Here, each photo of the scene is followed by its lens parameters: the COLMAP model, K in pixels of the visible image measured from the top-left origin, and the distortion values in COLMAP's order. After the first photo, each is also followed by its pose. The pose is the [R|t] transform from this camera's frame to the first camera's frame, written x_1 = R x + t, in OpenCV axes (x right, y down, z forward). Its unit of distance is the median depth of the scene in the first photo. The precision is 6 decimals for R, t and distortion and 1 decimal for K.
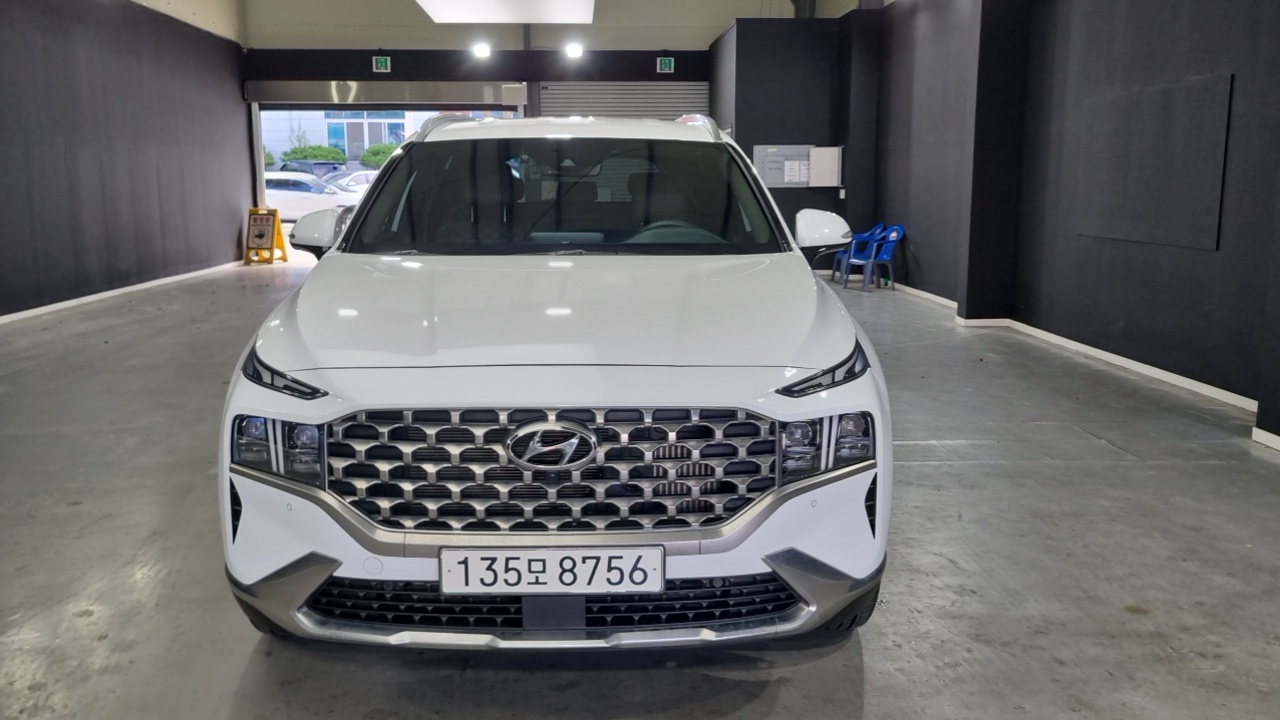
lens RADIAL K [[1002.1, 0, 596.8], [0, 1002.1, 360.2], [0, 0, 1]] dist [0.033090, -0.015987]
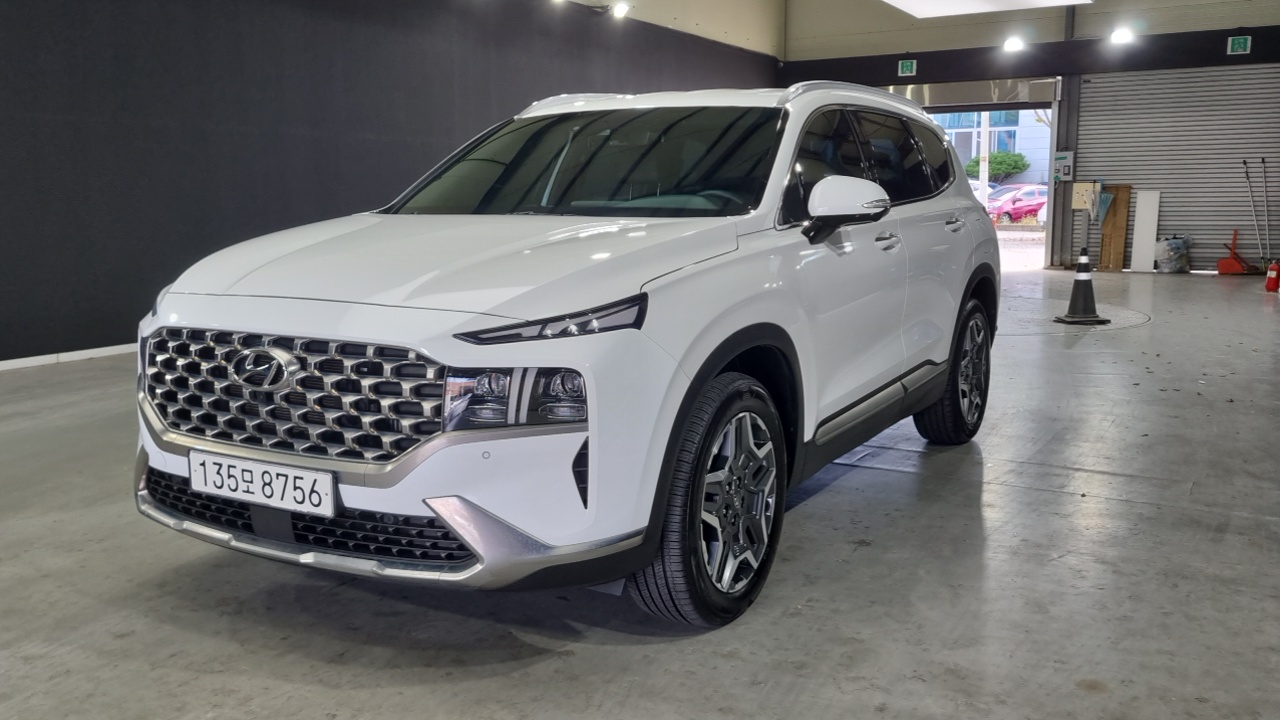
lens RADIAL K [[1002.1, 0, 631.4], [0, 1002.1, 356.5], [0, 0, 1]] dist [0.033090, -0.015987]
pose [[0.874446, 0.076598, -0.479037, 0.825939], [-0.082120, 0.996578, 0.009448, 0.028792], [0.478121, 0.031076, 0.877744, 0.225232]]
